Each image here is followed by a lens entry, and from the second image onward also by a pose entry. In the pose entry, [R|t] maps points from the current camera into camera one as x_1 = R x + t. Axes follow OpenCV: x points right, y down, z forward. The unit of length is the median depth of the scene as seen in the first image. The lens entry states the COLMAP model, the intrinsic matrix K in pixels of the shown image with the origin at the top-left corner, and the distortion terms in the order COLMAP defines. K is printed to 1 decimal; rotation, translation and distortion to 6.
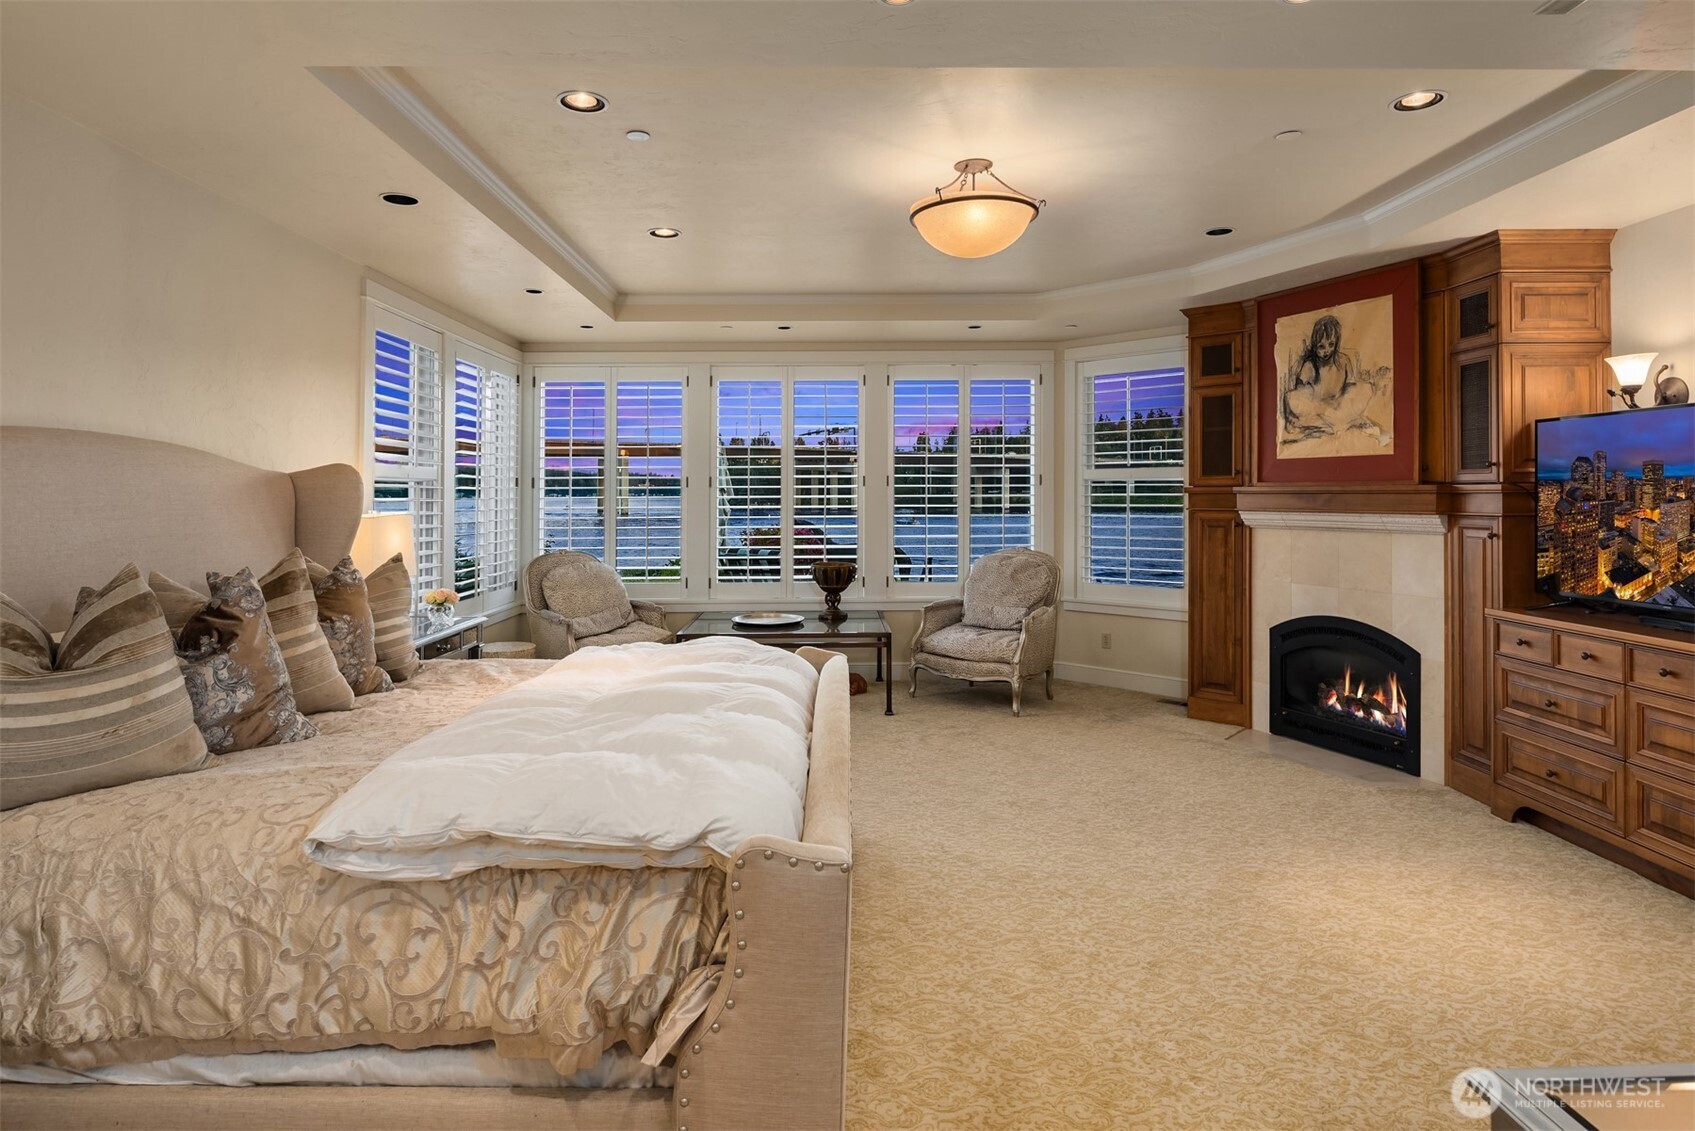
lens RADIAL K [[974.5, 0, 847.0], [0, 974.5, 501.5], [0, 0, 1]] dist [-0.000859, -0.023905]
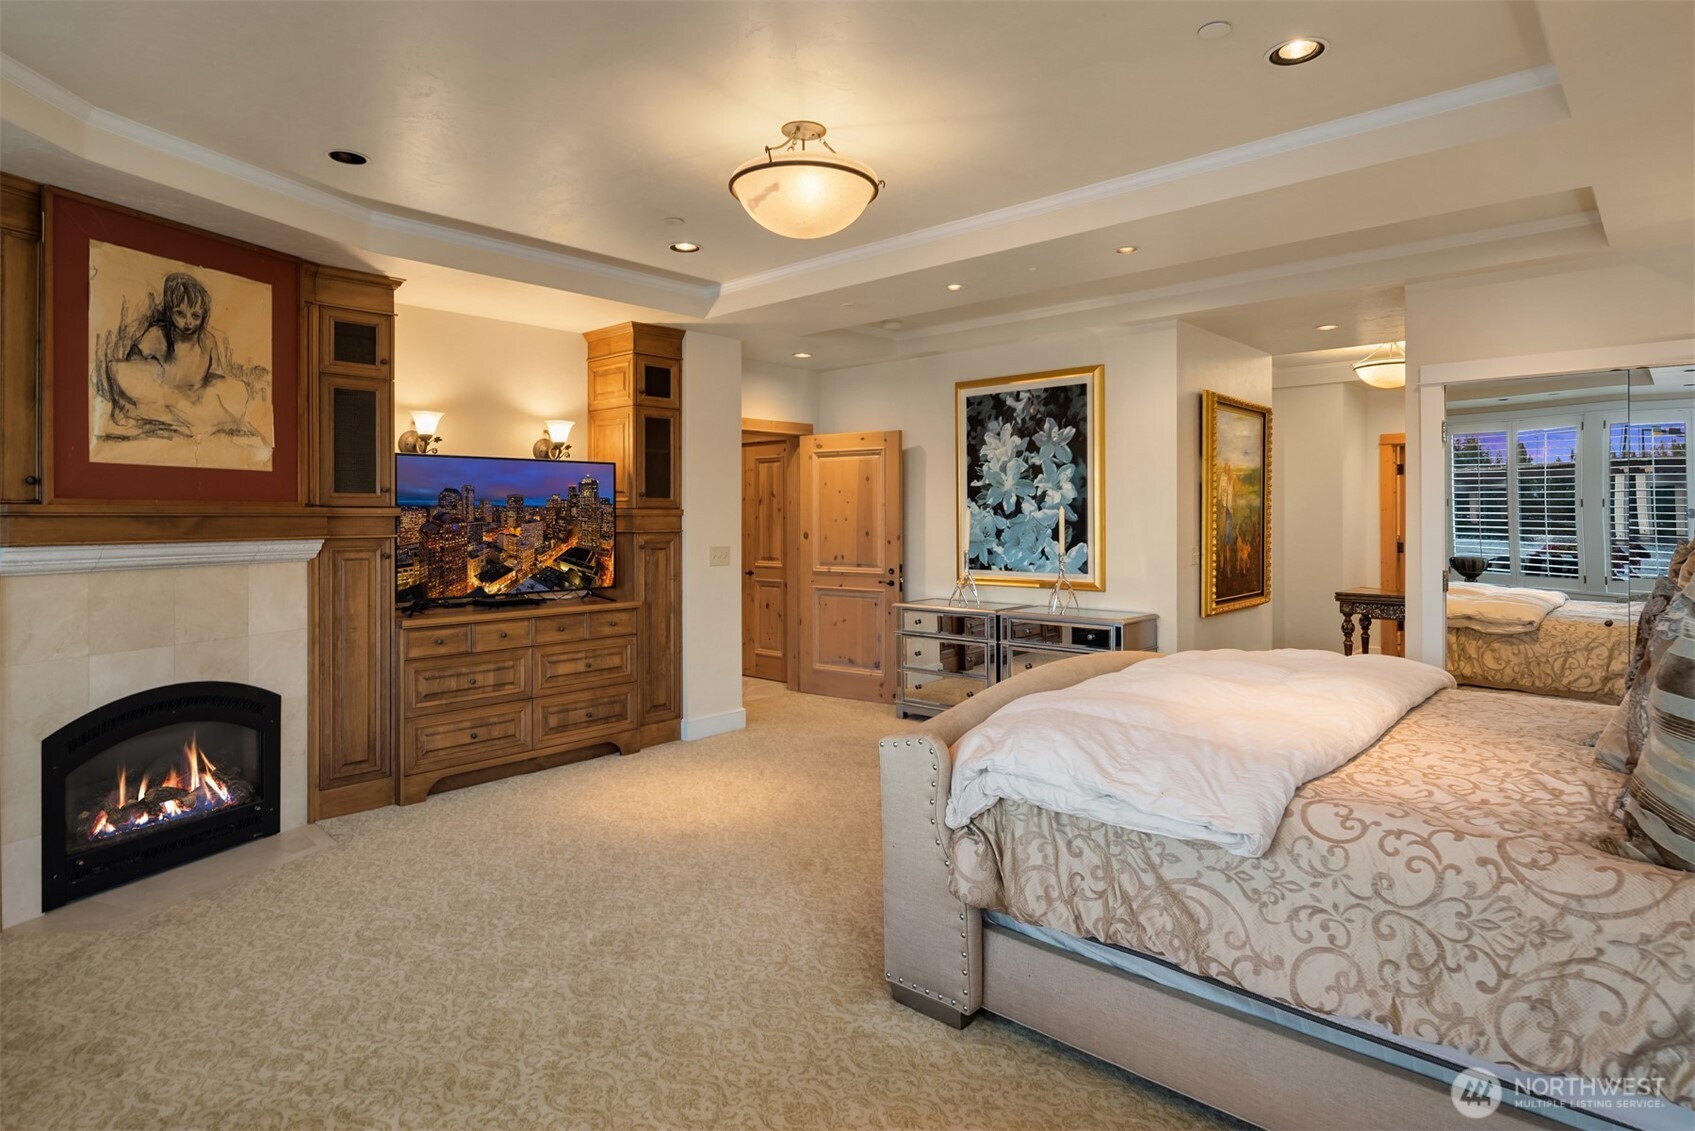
lens RADIAL K [[920.1, 0, 845.8], [0, 920.1, 522.1], [0, 0, 1]] dist [-0.003952, -0.000355]
pose [[-0.737629, -0.004561, 0.675191, -0.374919], [0.004320, 0.999925, 0.011473, -0.011128], [-0.675192, 0.011380, -0.737554, 1.298939]]
